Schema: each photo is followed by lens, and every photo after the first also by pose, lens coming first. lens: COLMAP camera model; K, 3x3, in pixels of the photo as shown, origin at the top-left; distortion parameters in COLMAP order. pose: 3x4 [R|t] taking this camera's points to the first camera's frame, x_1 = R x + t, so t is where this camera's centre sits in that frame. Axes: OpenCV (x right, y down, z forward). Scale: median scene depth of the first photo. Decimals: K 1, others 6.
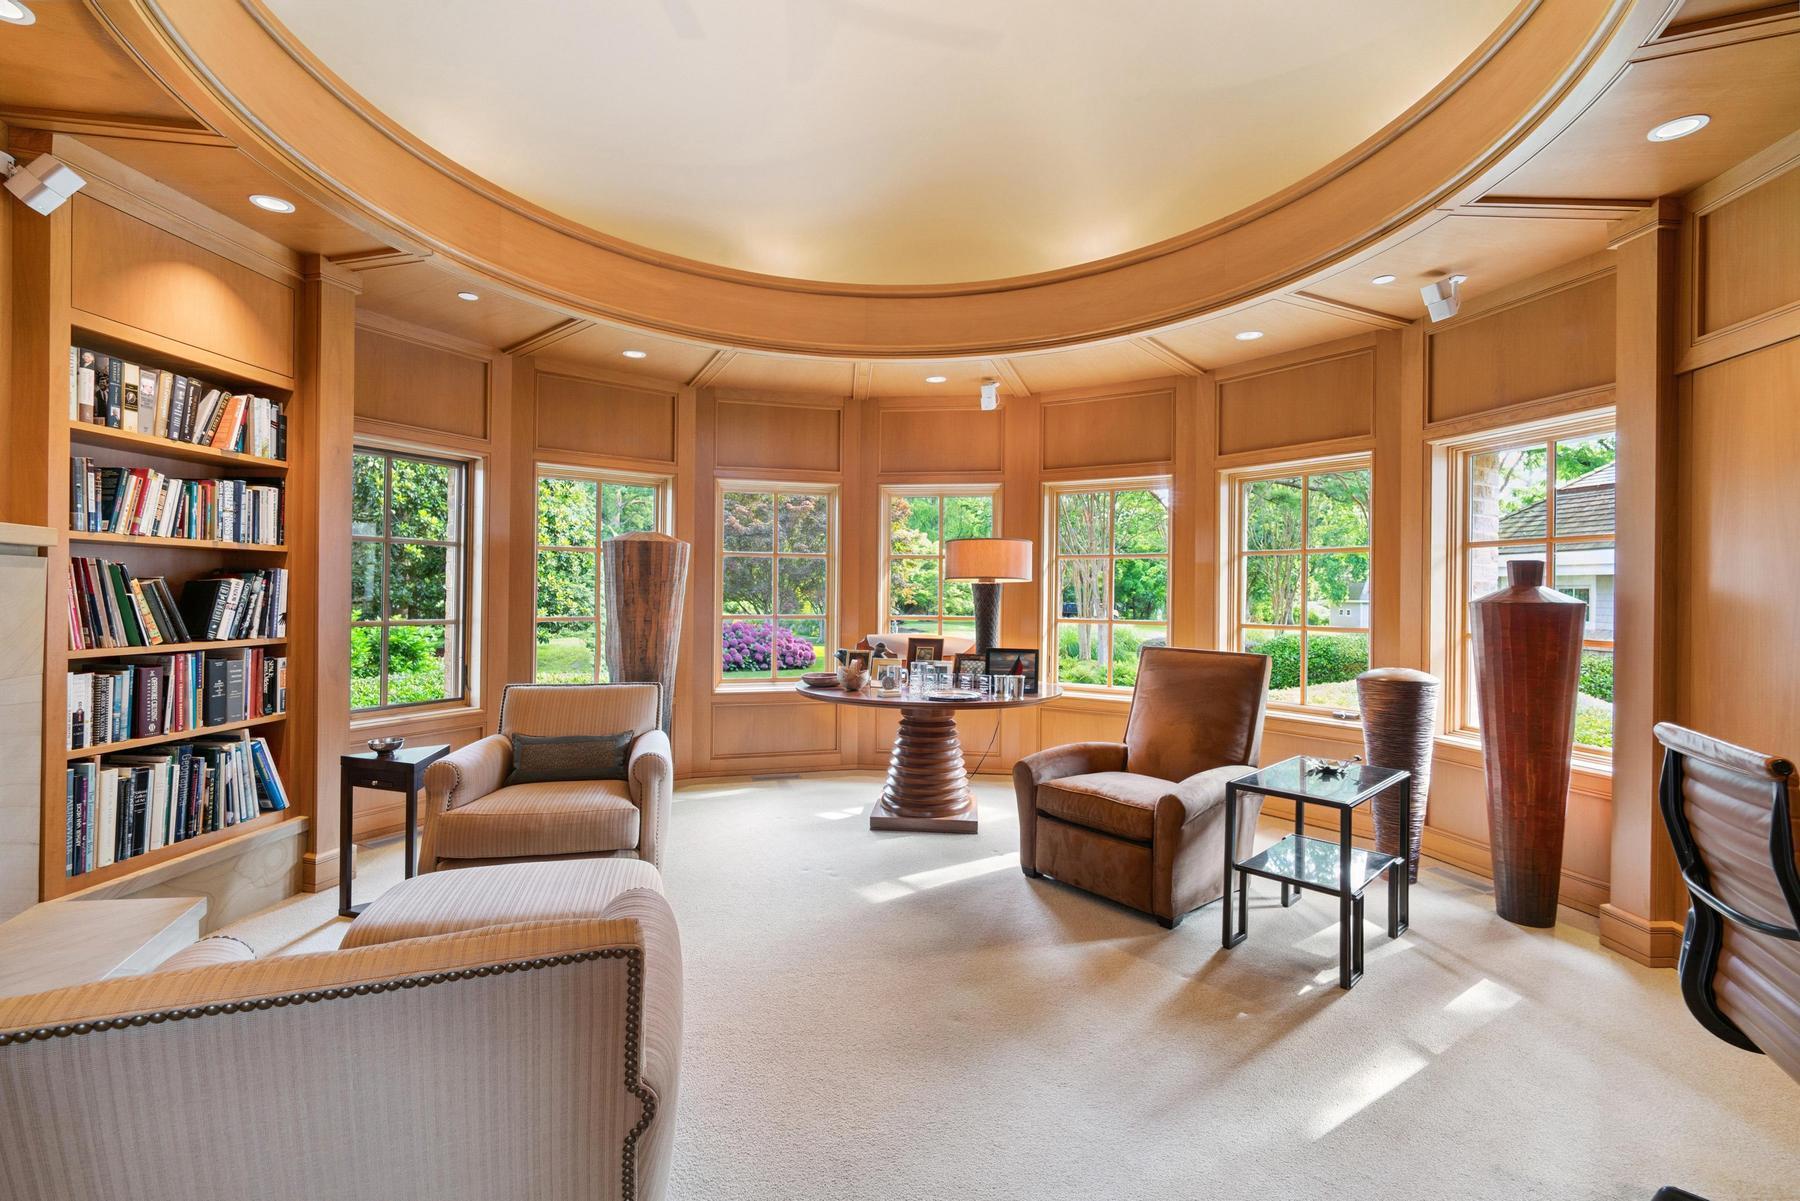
lens RADIAL K [[781.1, 0, 891.1], [0, 781.1, 602.9], [0, 0, 1]] dist [-0.001820, 0.000185]
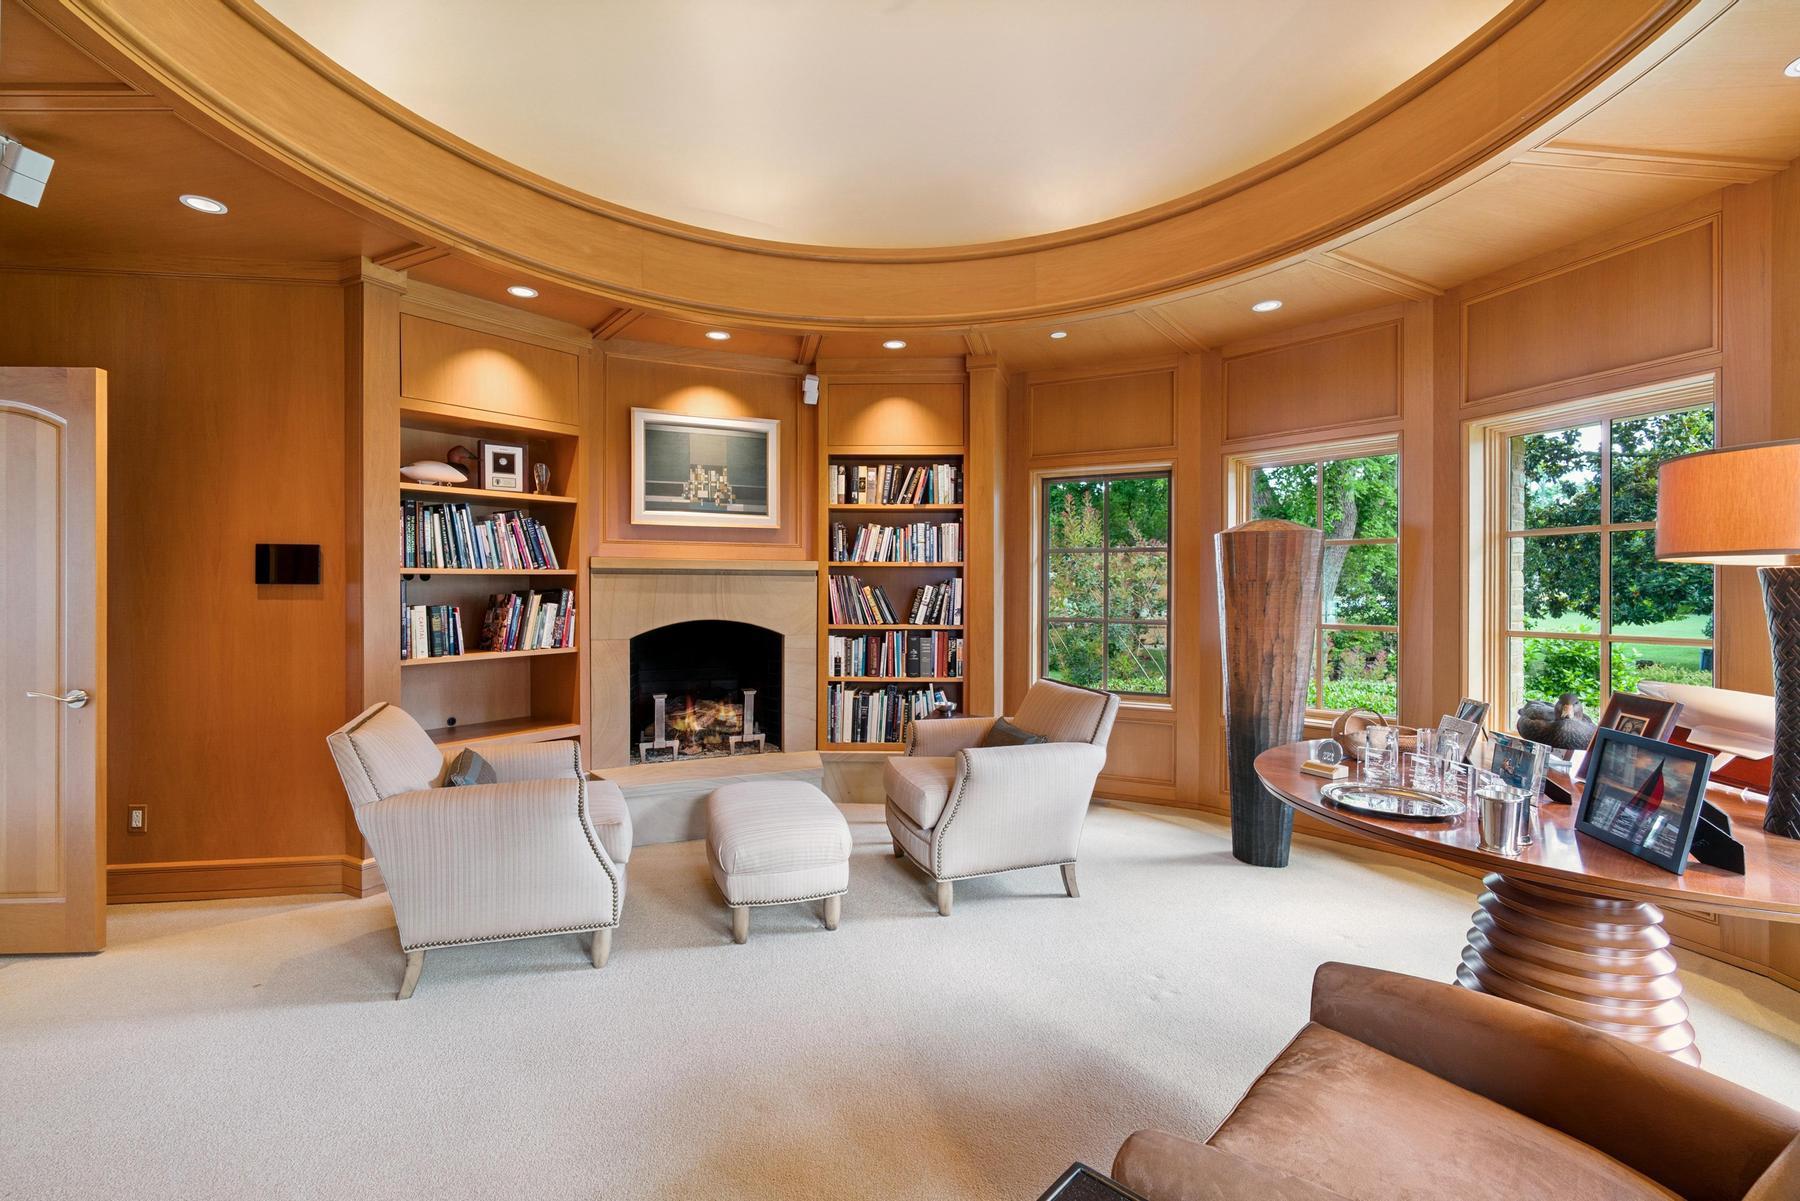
lens RADIAL K [[781.1, 0, 891.1], [0, 781.1, 602.9], [0, 0, 1]] dist [-0.001820, 0.000185]
pose [[0.061496, 0.009457, -0.998063, 0.772766], [-0.015373, 0.999845, 0.008526, -0.009124], [0.997989, 0.014819, 0.061632, 0.909650]]
